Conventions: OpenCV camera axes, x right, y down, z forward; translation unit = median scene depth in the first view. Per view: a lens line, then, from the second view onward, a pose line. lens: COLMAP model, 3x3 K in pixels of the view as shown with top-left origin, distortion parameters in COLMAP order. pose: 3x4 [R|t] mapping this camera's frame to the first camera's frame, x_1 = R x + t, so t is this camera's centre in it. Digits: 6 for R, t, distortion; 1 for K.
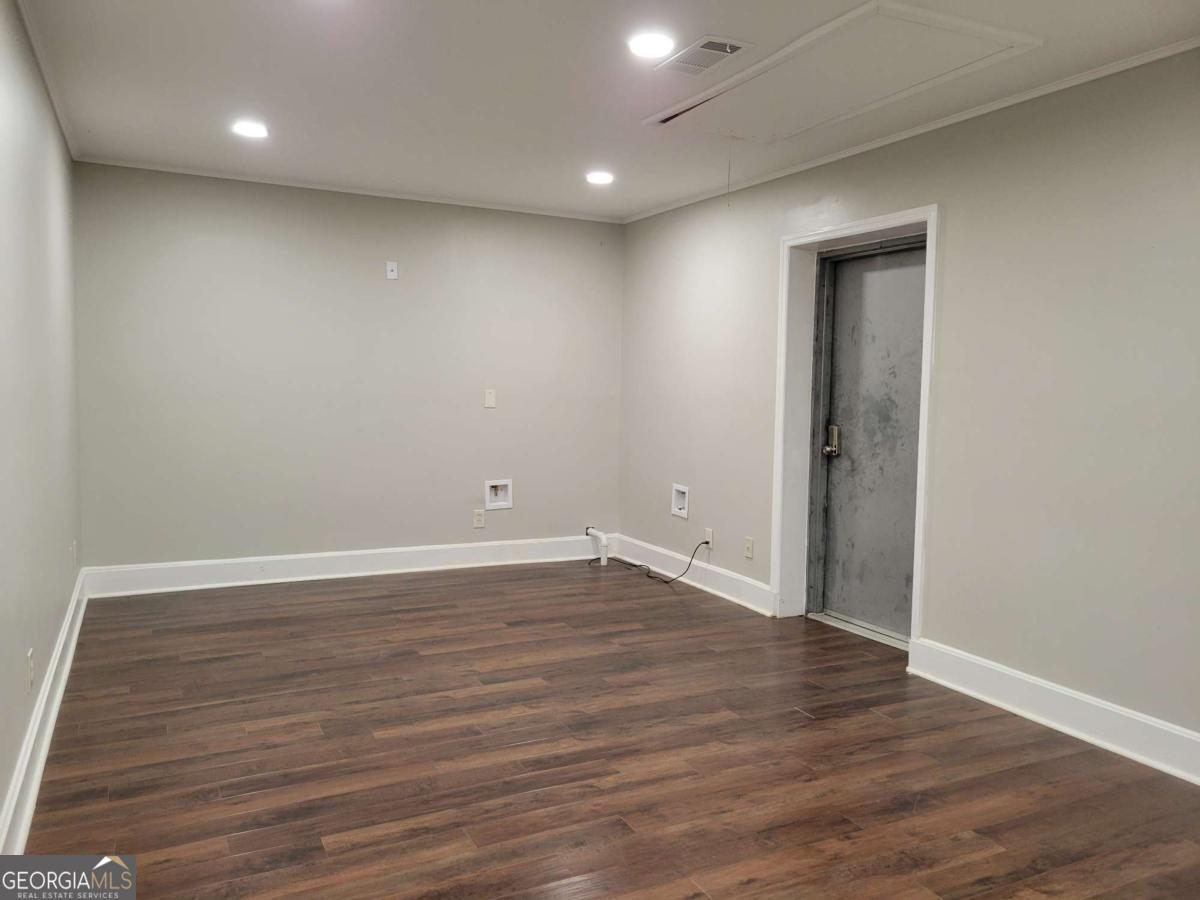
lens RADIAL K [[899.9, 0, 600.0], [0, 899.9, 450.0], [0, 0, 1]] dist [0.064772, -0.001178]
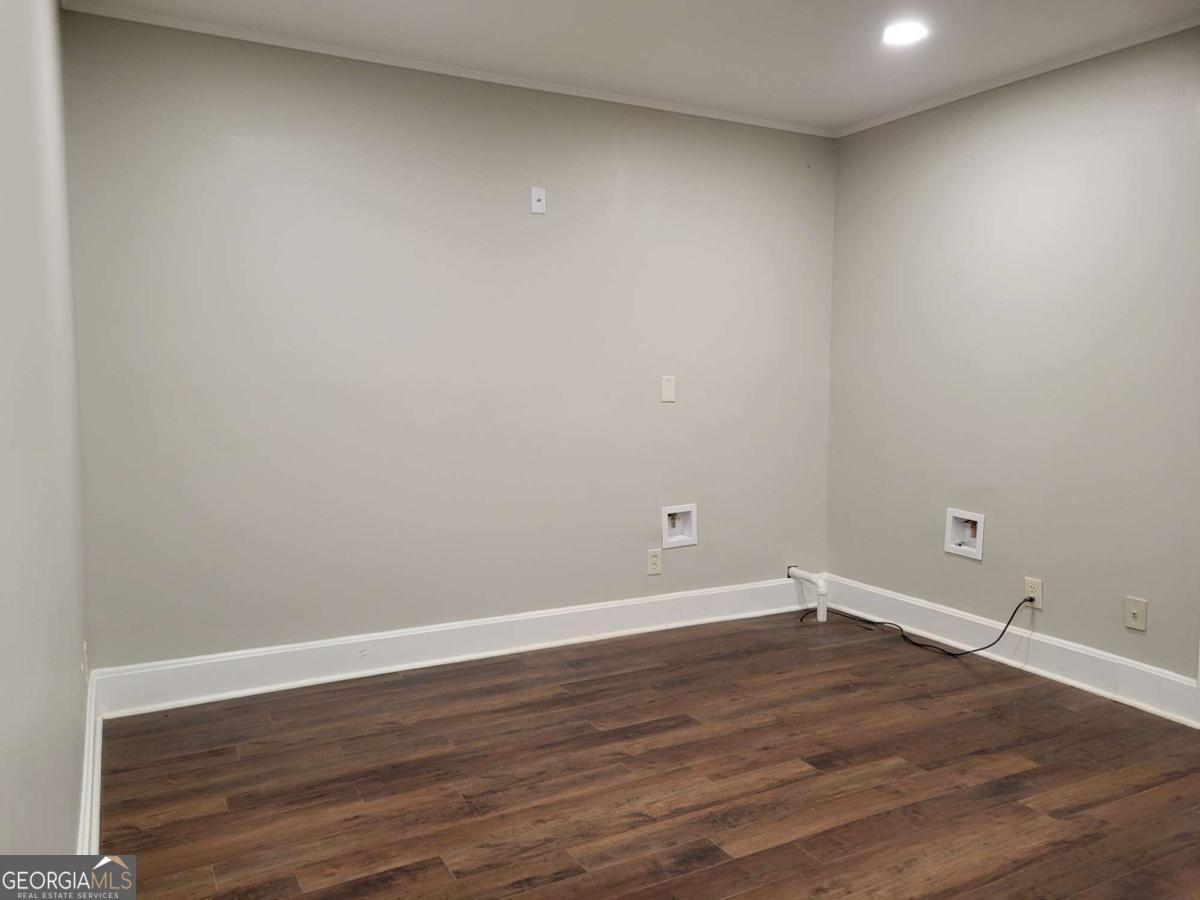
lens RADIAL K [[903.8, 0, 601.6], [0, 903.8, 453.0], [0, 0, 1]] dist [0.050399, 0.000093]
pose [[0.999274, -0.018948, 0.033048, -0.210297], [0.018342, 0.999659, 0.018565, -0.022981], [-0.033388, -0.017945, 0.999281, 0.326021]]
